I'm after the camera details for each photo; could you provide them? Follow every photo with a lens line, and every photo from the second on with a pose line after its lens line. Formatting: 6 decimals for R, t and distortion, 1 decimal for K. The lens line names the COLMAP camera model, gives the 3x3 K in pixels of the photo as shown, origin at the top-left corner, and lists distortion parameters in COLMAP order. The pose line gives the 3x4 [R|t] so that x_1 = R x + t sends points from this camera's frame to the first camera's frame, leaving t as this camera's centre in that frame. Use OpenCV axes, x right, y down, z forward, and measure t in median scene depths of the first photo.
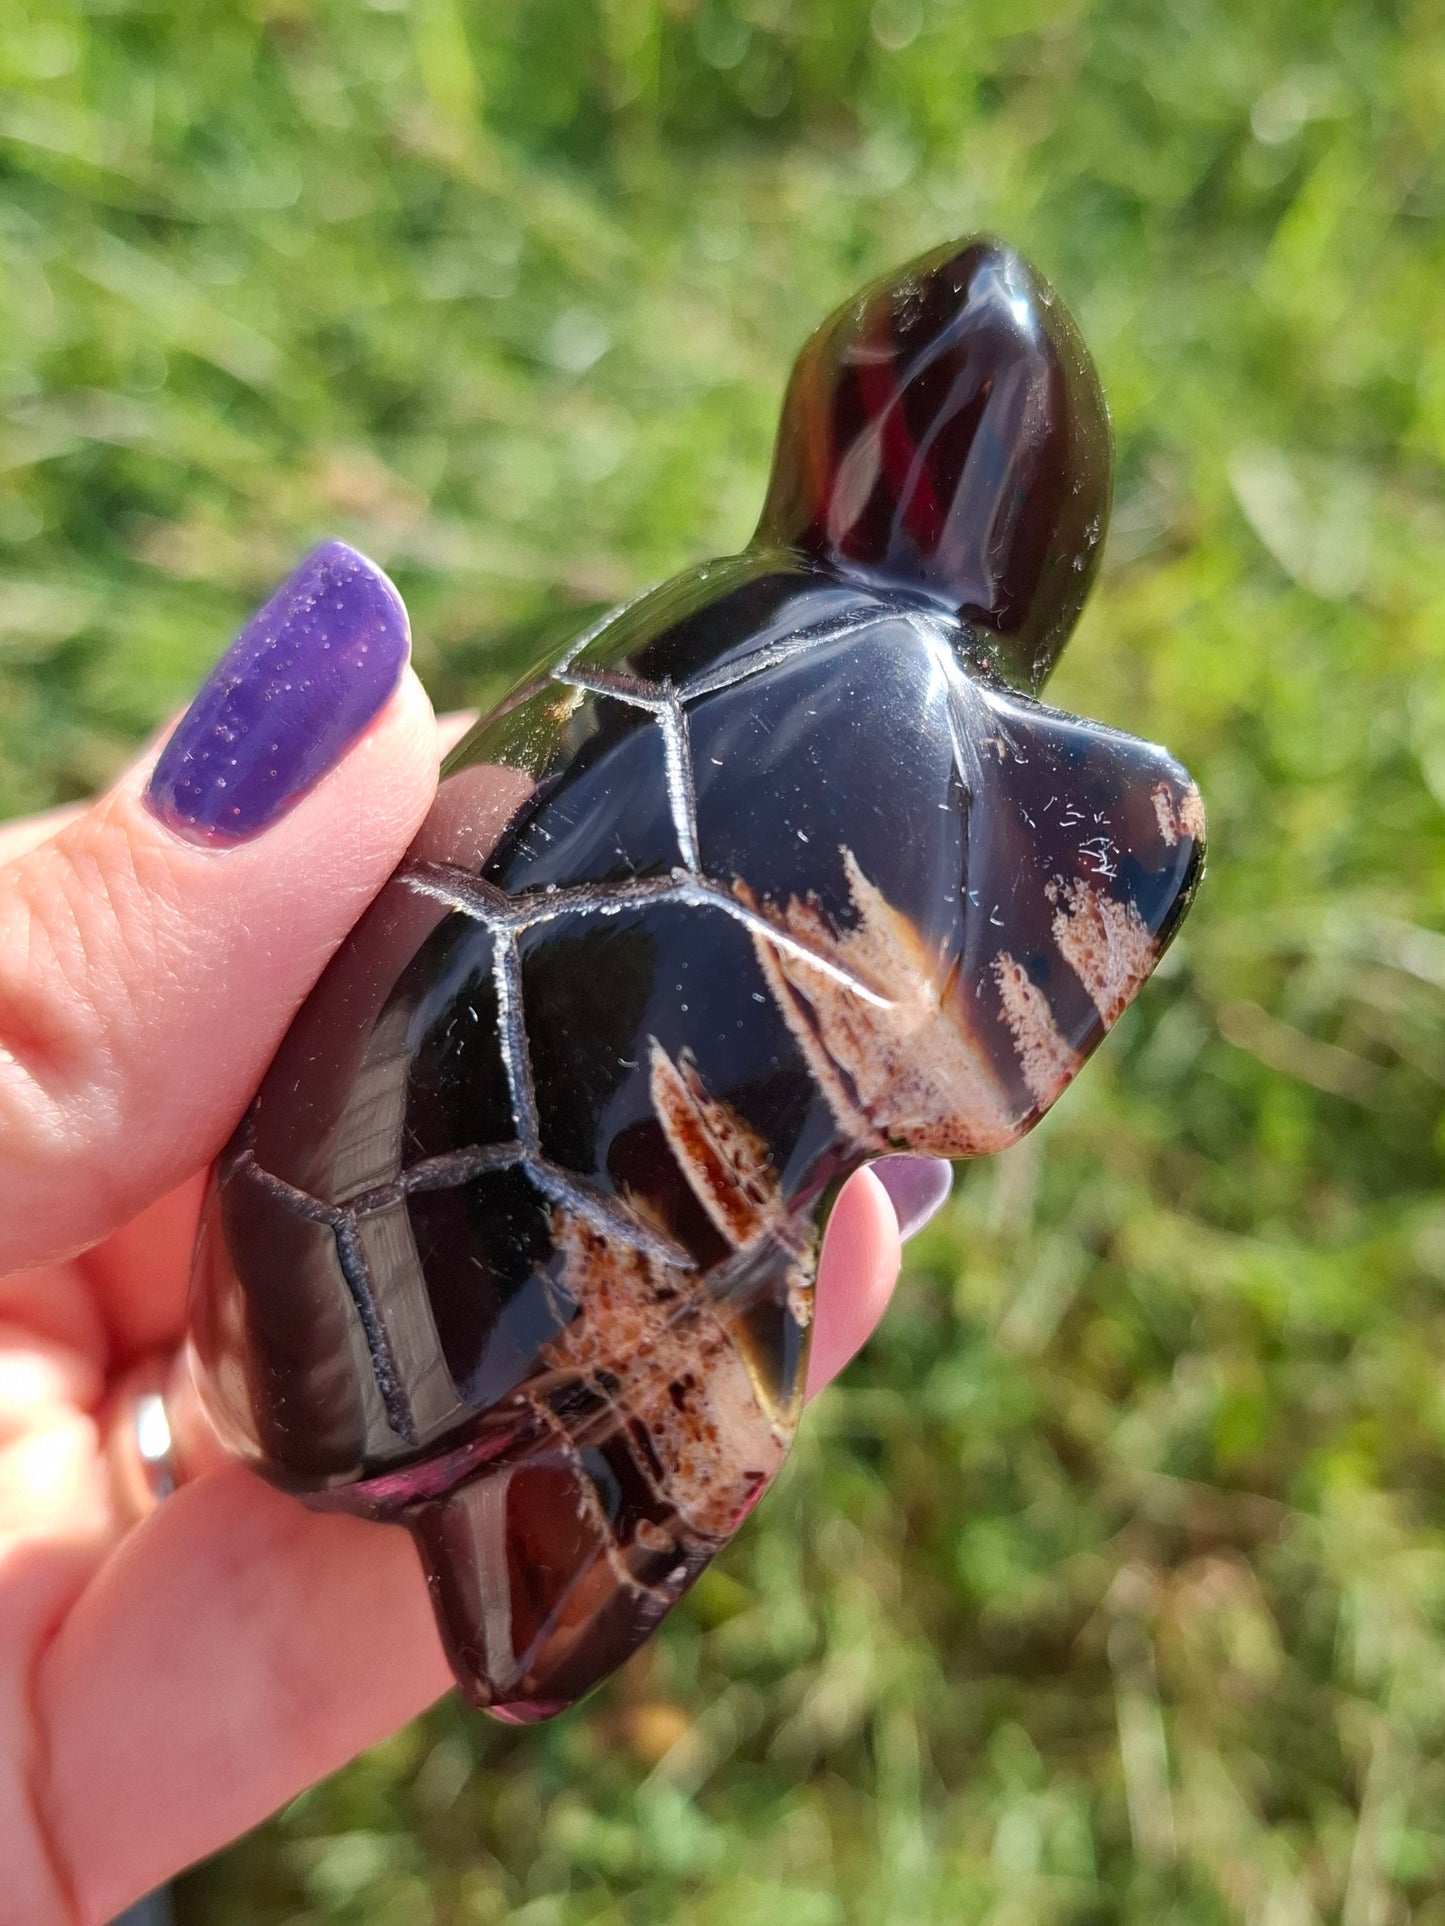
lens RADIAL K [[1887.3, 0, 795.7], [0, 1887.3, 995.9], [0, 0, 1]] dist [0.142859, -0.004722]
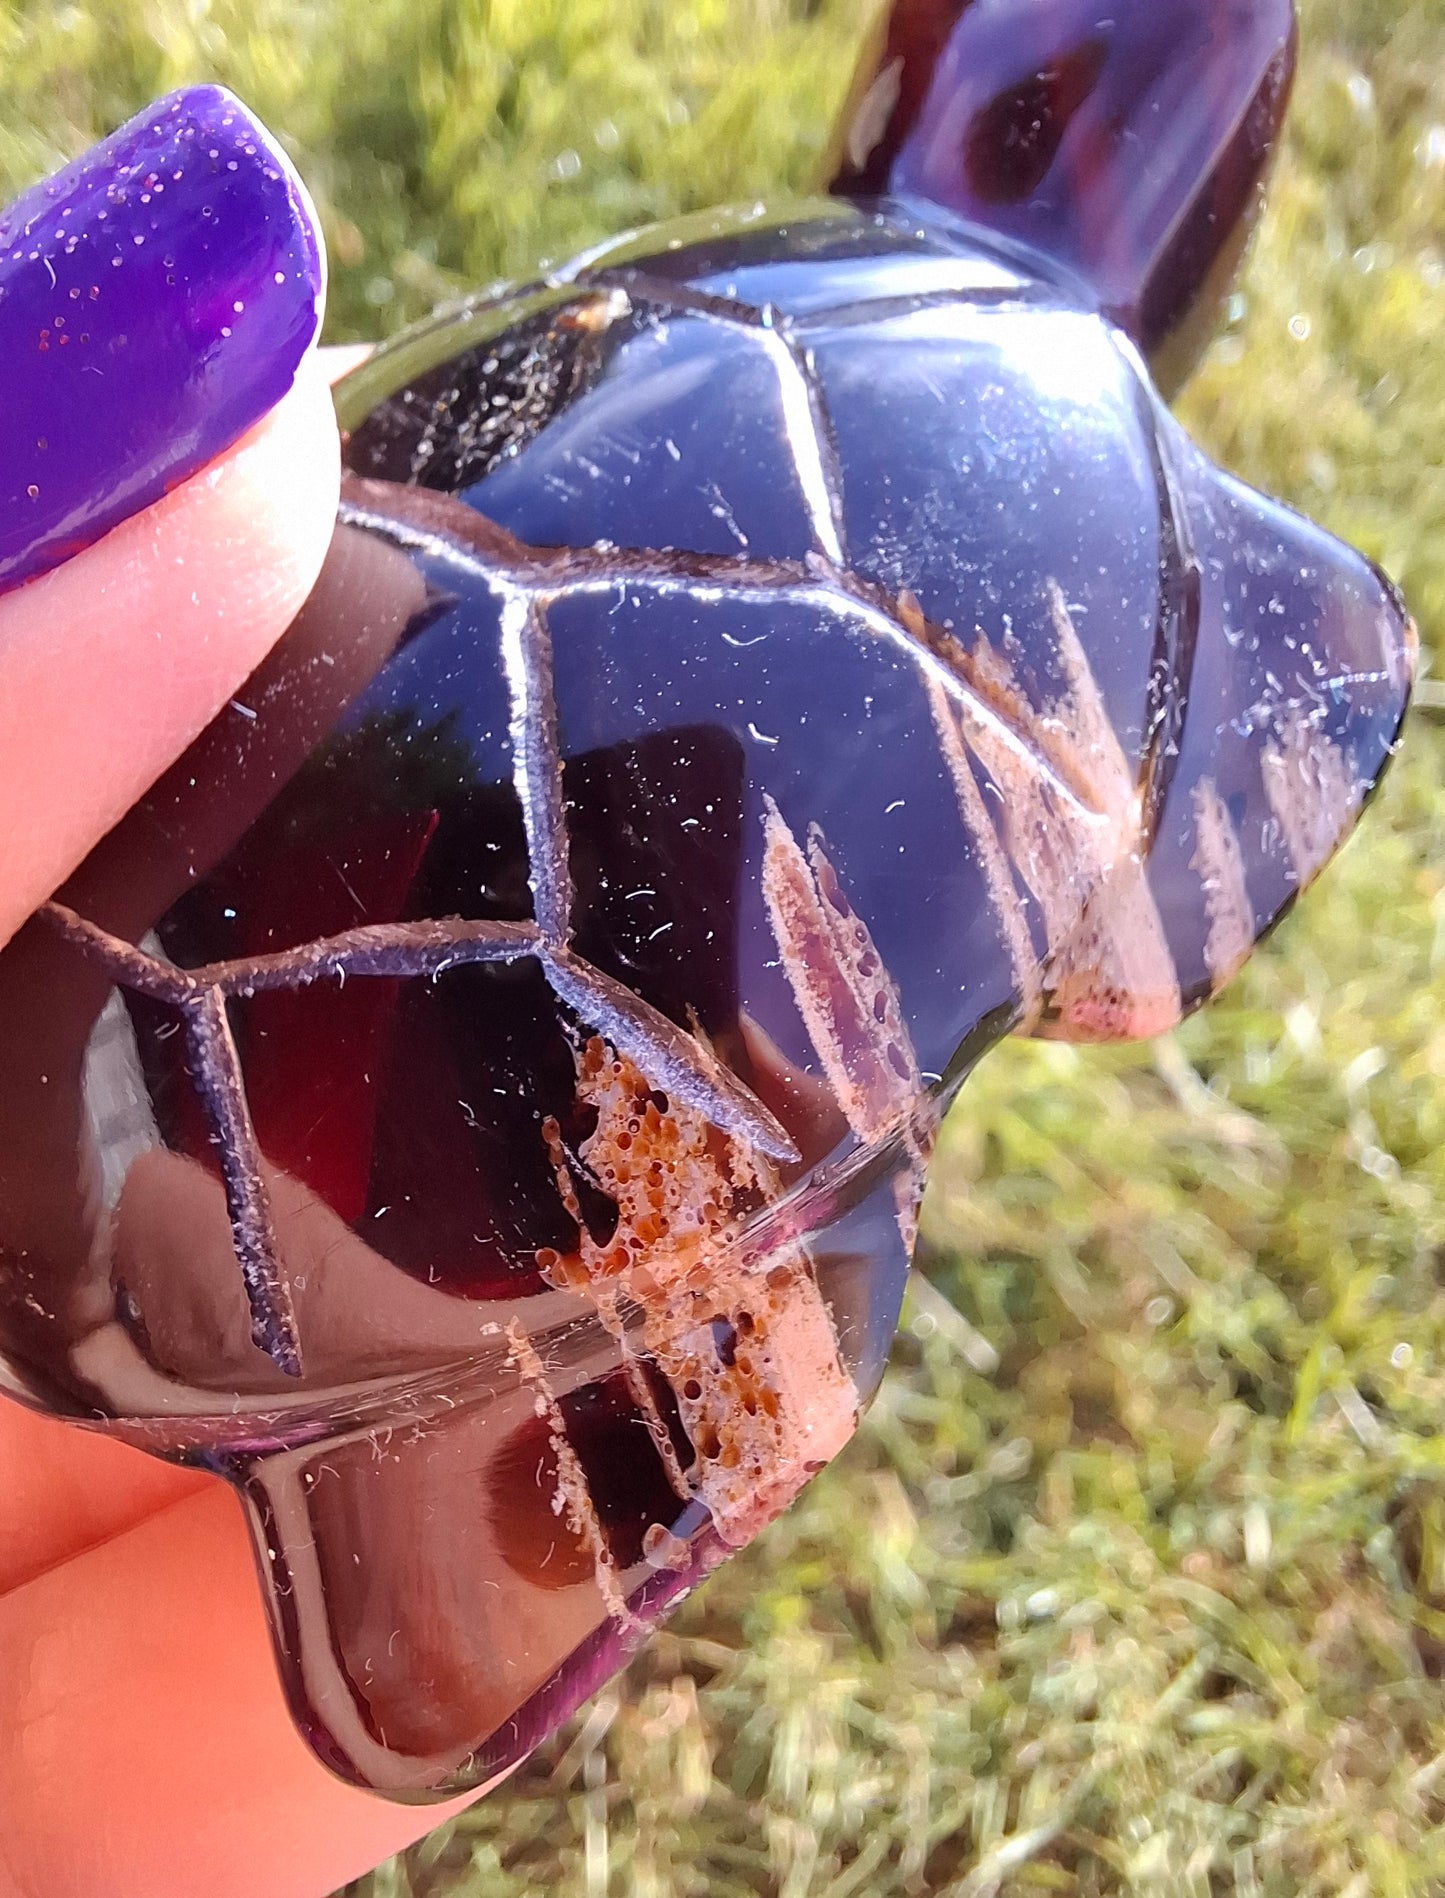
lens RADIAL K [[1404.8, 0, 714.8], [0, 1404.8, 993.9], [0, 0, 1]] dist [0.000650, -0.000973]
pose [[0.939740, 0.151667, 0.306407, -0.231470], [-0.177942, 0.982238, 0.059548, 0.062646], [-0.291933, -0.110482, 0.950036, 0.547294]]
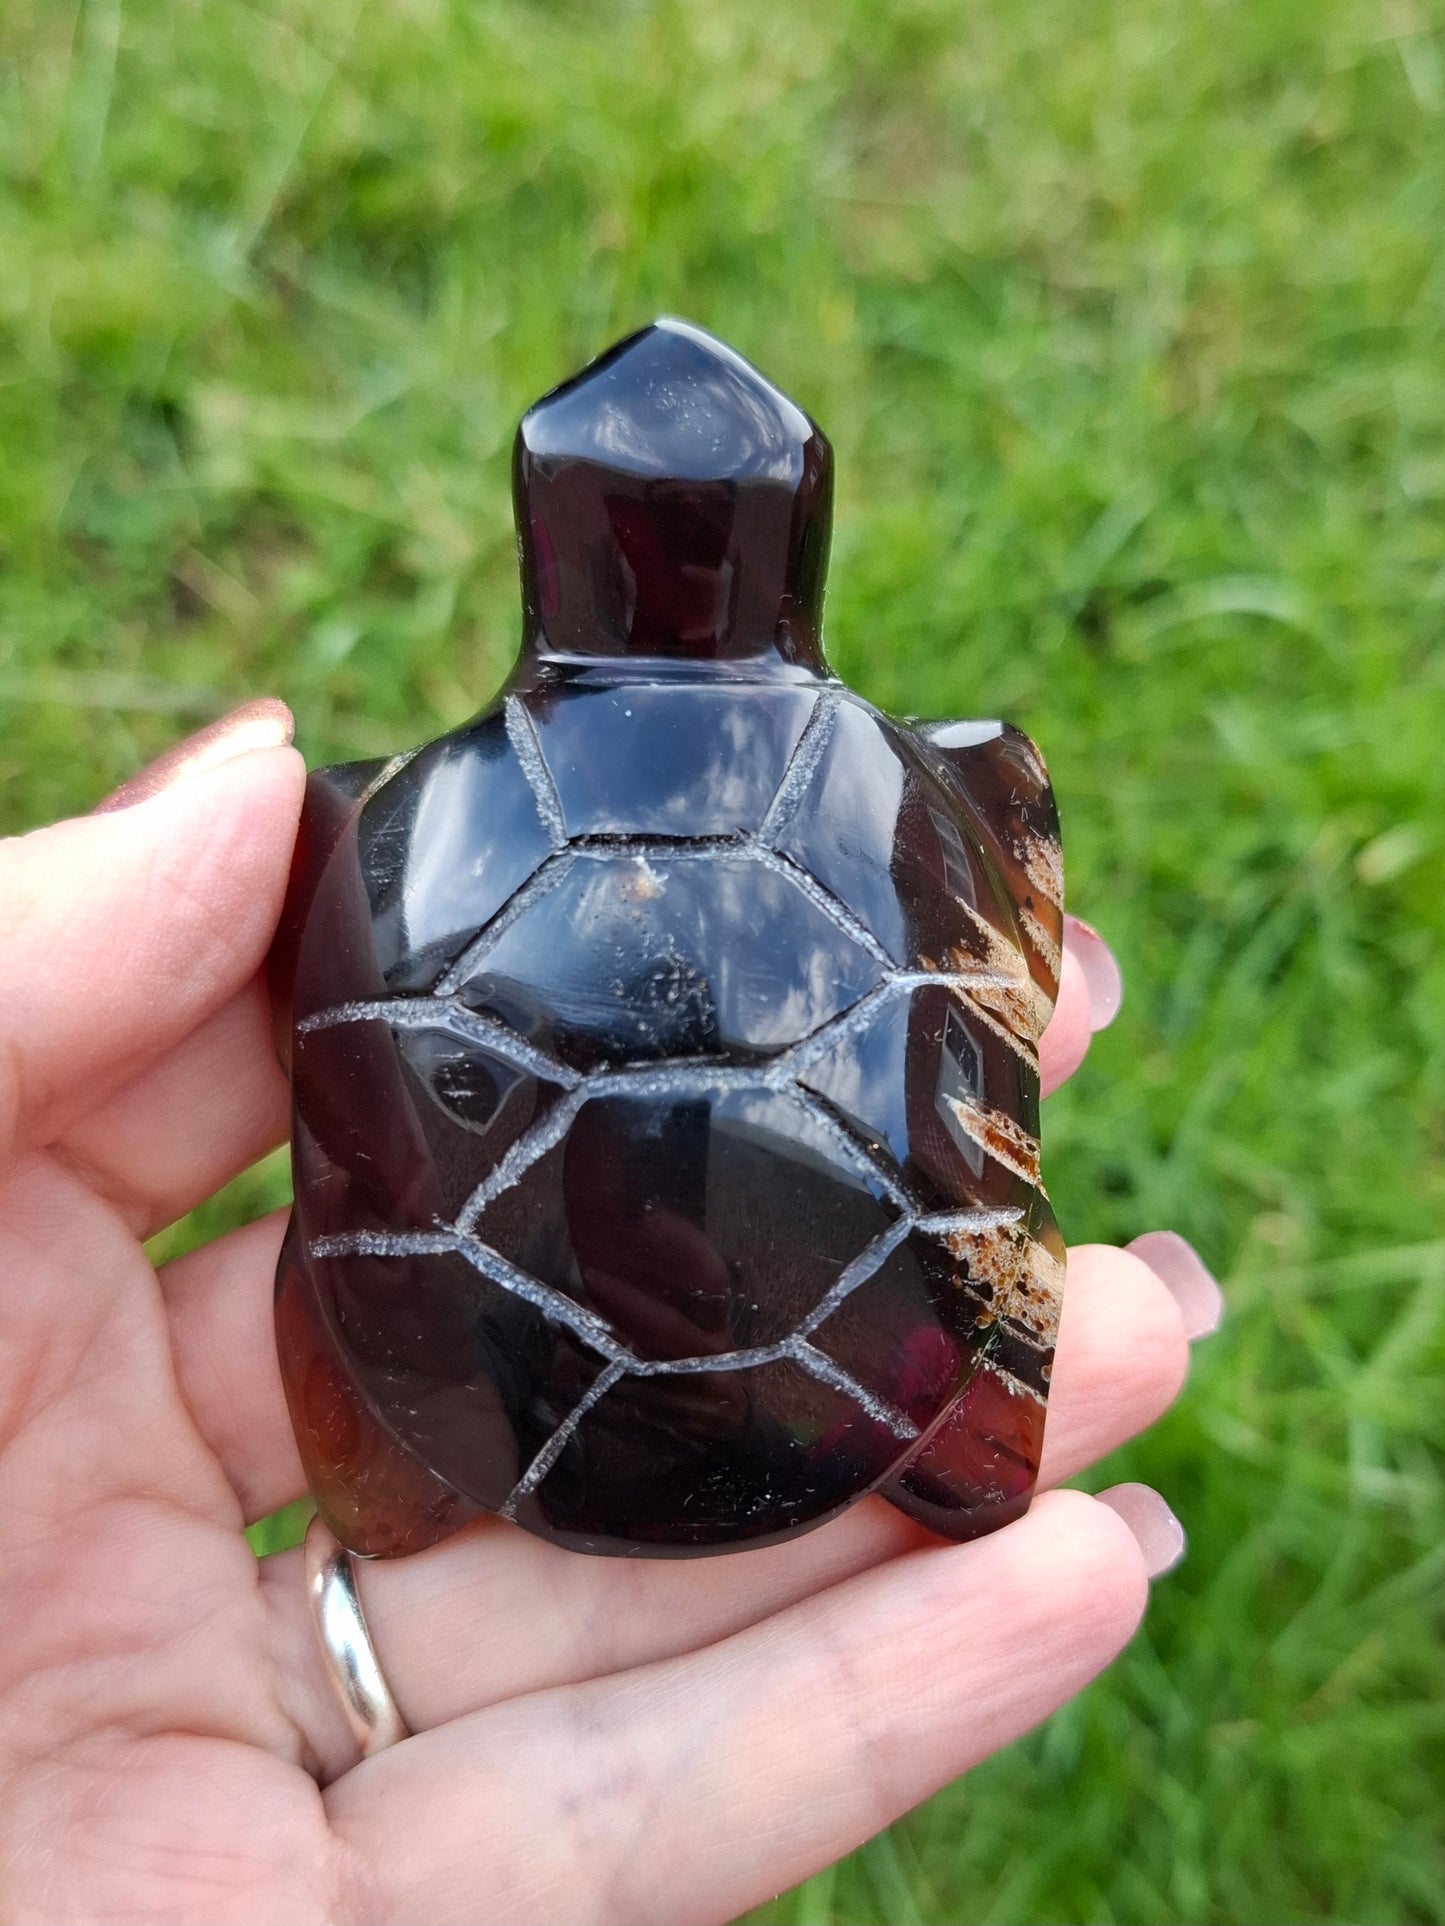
lens RADIAL K [[1887.3, 0, 795.7], [0, 1887.3, 995.9], [0, 0, 1]] dist [0.142859, -0.004722]
pose [[0.538631, -0.515820, 0.666188, -1.004576], [0.249757, 0.852902, 0.458454, -0.689306], [-0.804672, -0.080553, 0.588229, 0.298546]]
